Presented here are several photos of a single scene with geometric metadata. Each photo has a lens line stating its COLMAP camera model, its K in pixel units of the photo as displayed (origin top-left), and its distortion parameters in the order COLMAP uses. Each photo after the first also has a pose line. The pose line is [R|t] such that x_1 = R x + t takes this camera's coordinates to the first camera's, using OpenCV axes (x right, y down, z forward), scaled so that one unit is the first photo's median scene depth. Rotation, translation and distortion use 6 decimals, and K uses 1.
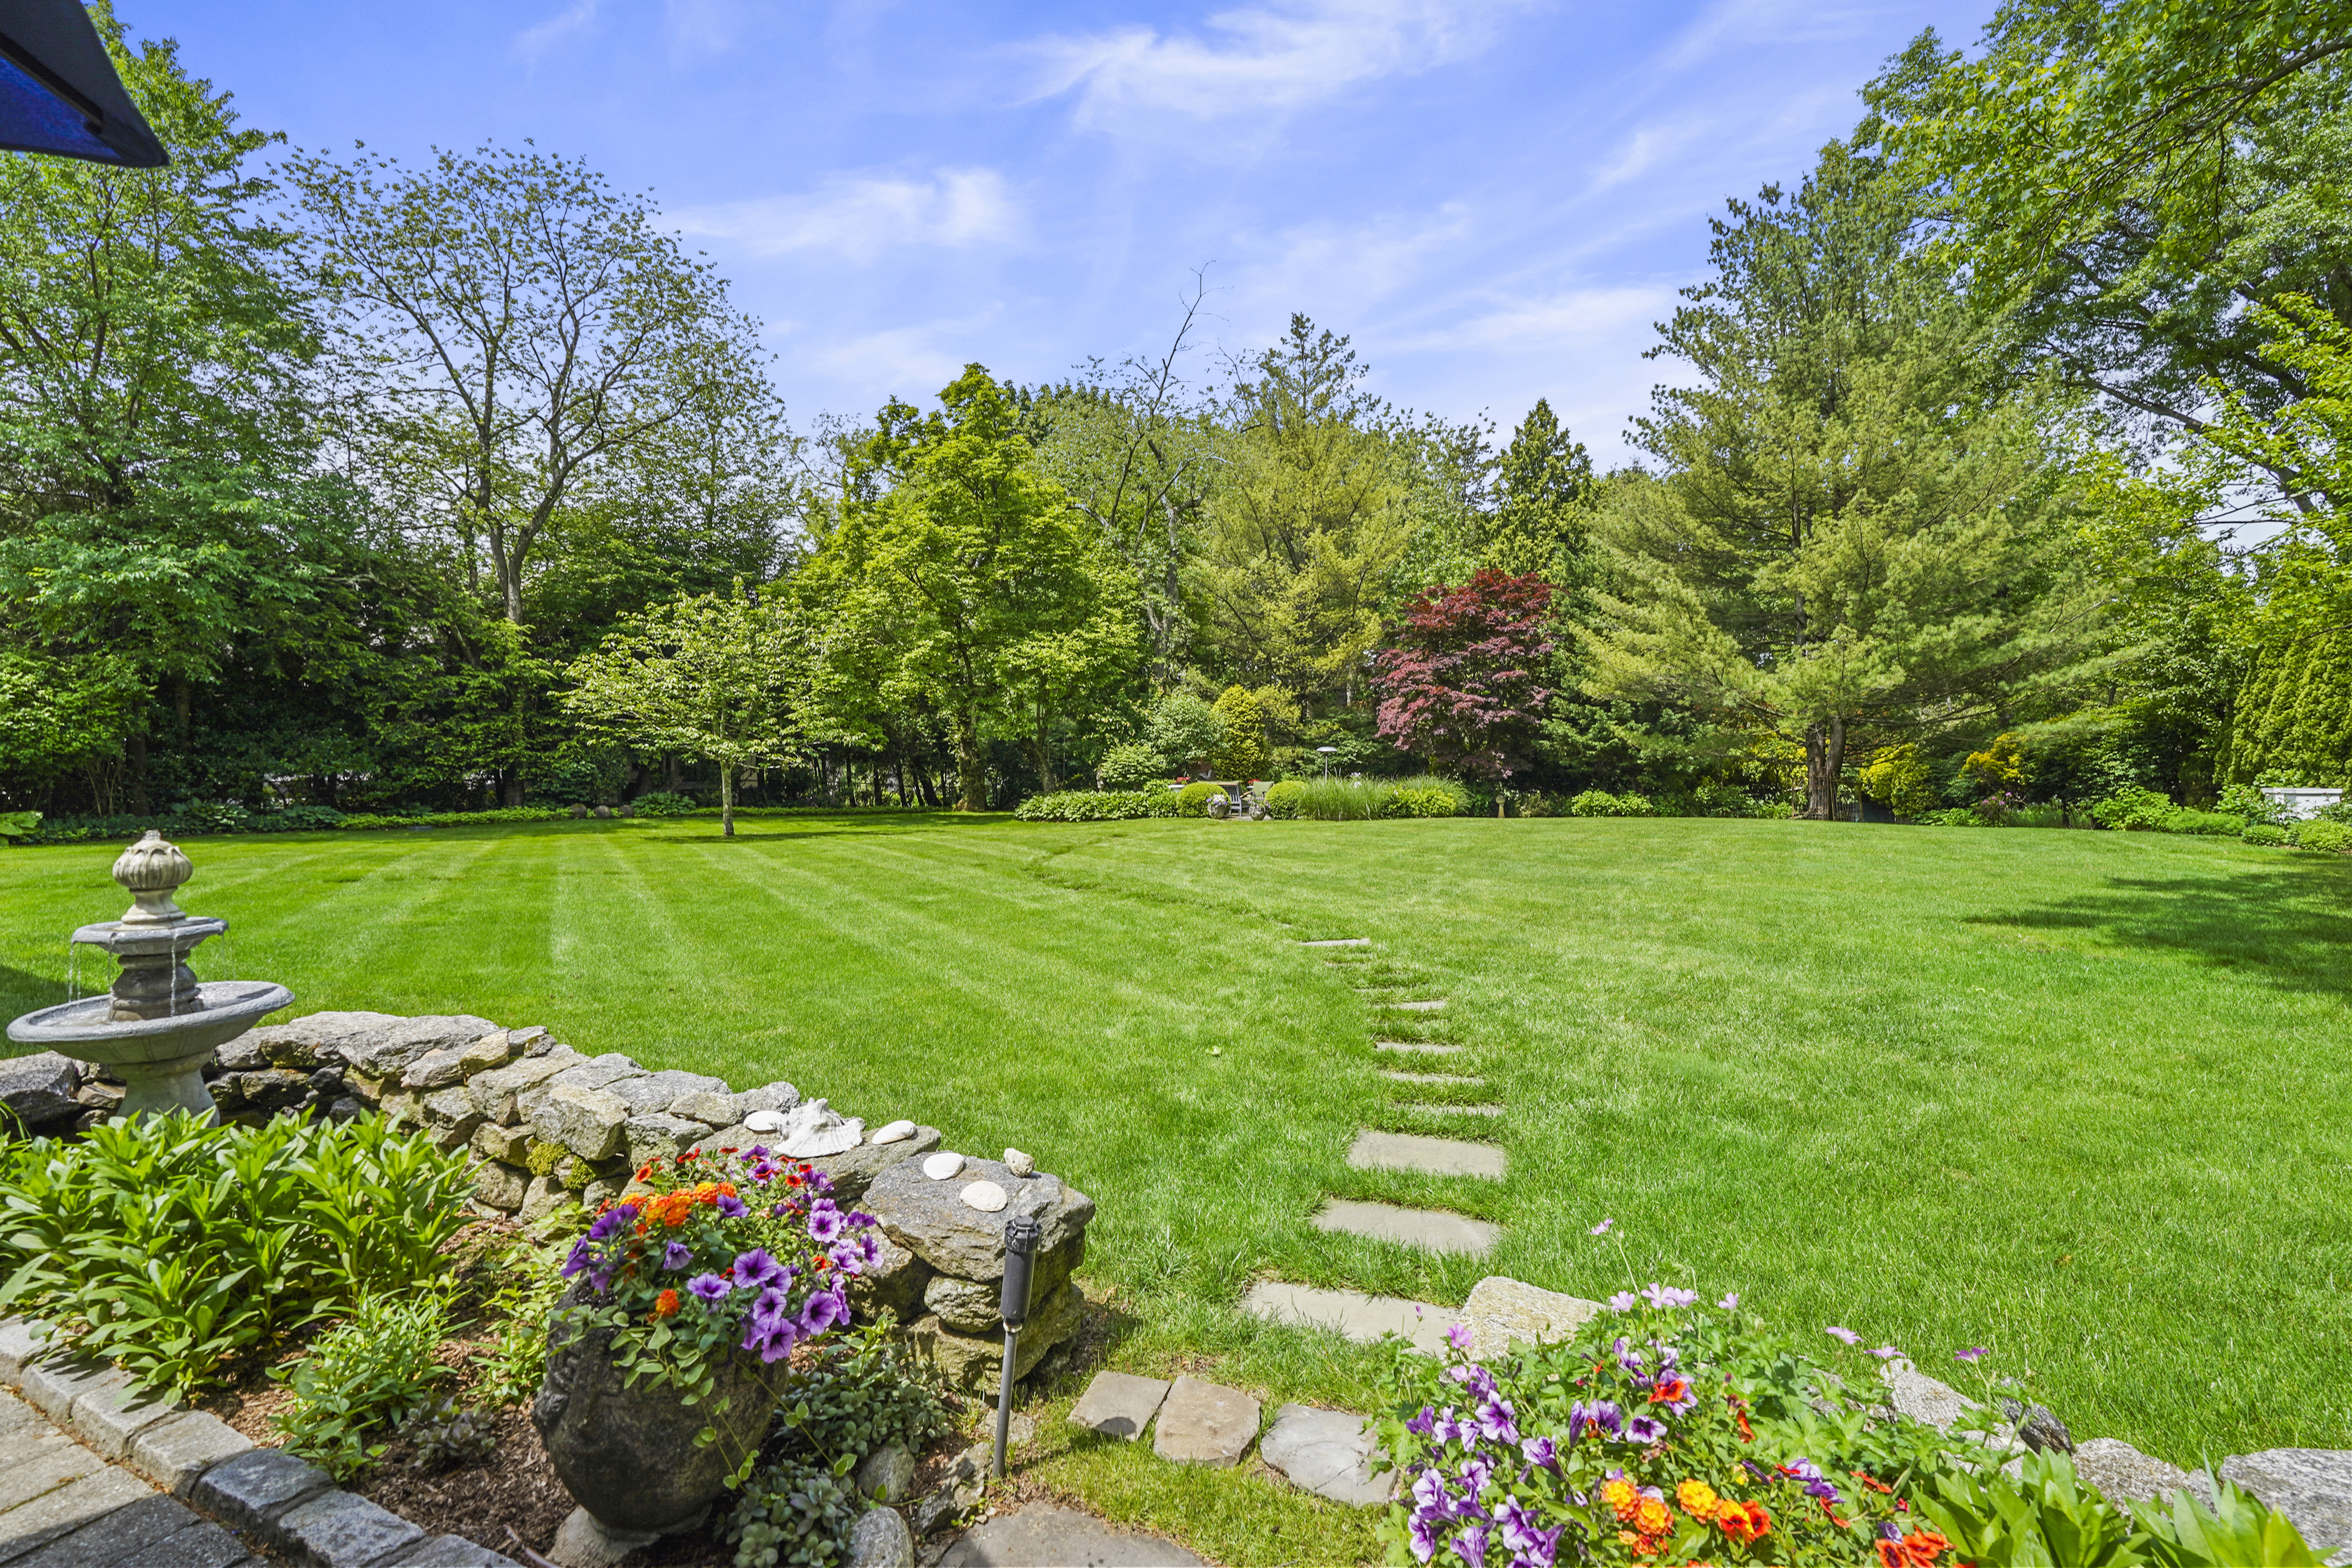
lens RADIAL K [[1080.2, 0, 1177.9], [0, 1080.2, 784.4], [0, 0, 1]] dist [0.003181, 0.002680]
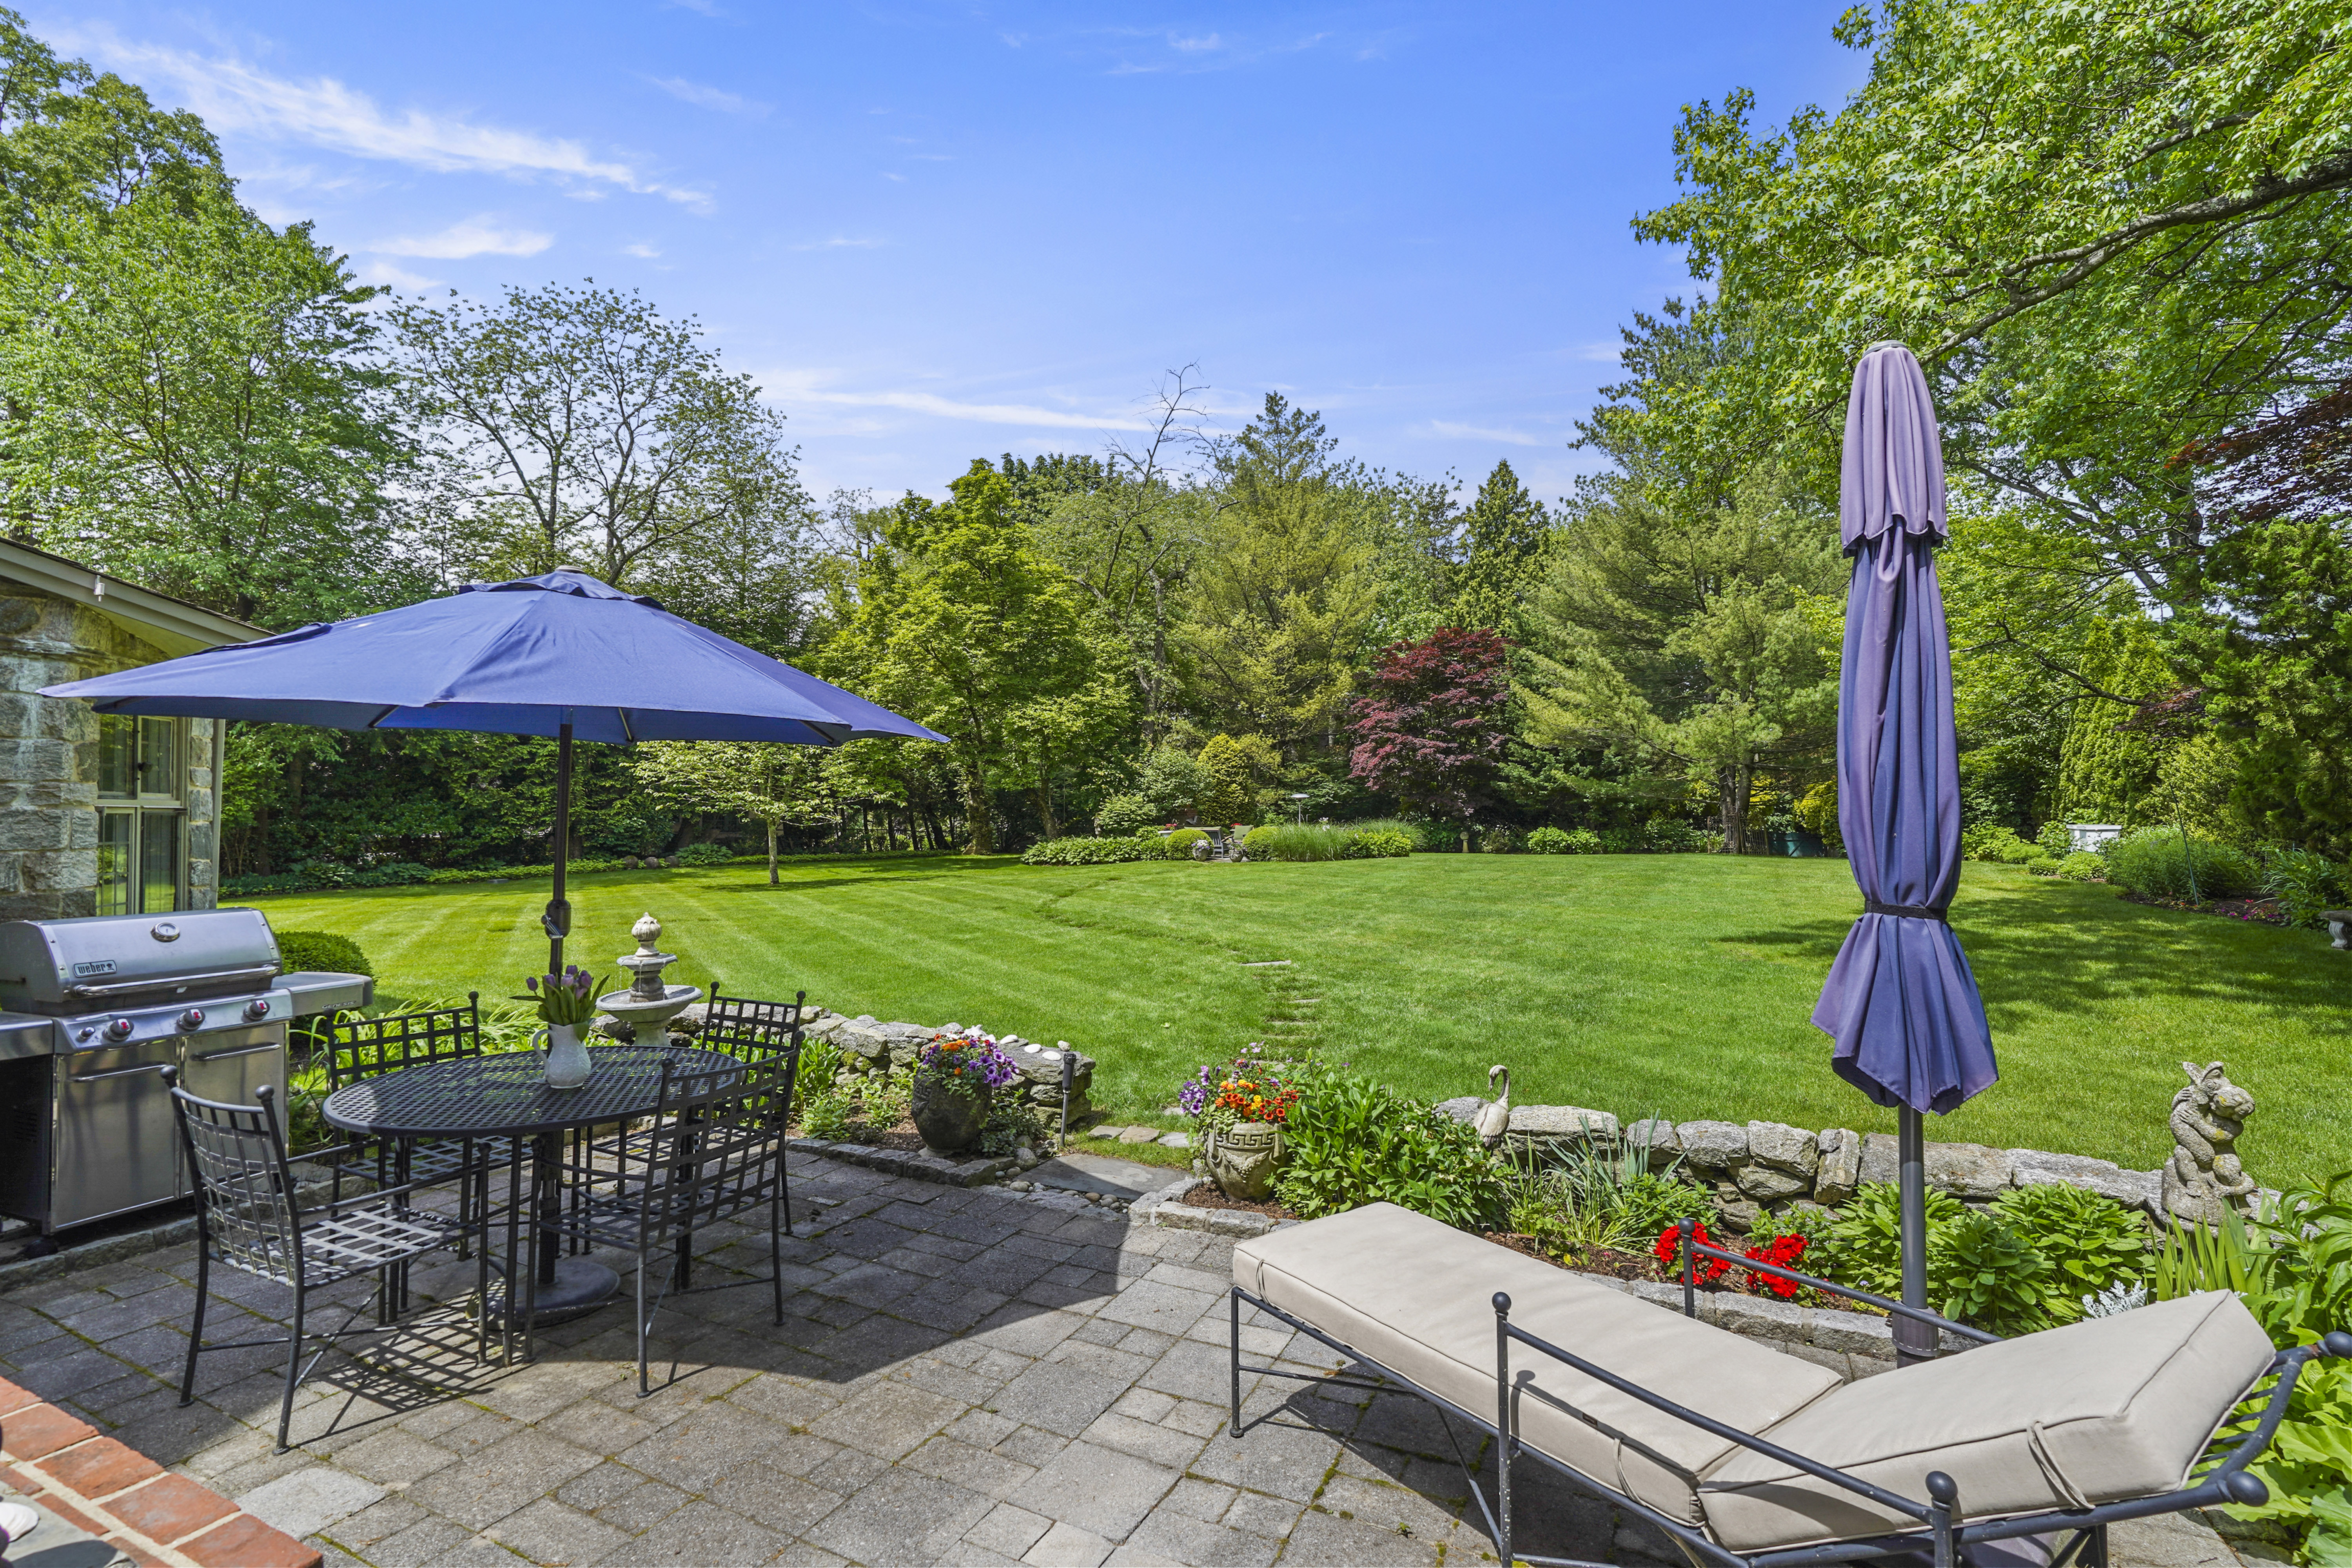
lens RADIAL K [[1109.9, 0, 1173.6], [0, 1109.9, 786.3], [0, 0, 1]] dist [0.003914, -0.000219]
pose [[0.999844, -0.017240, -0.003912, 0.012359], [0.017142, 0.999569, -0.023837, -0.018012], [0.004321, 0.023766, 0.999708, -0.157105]]
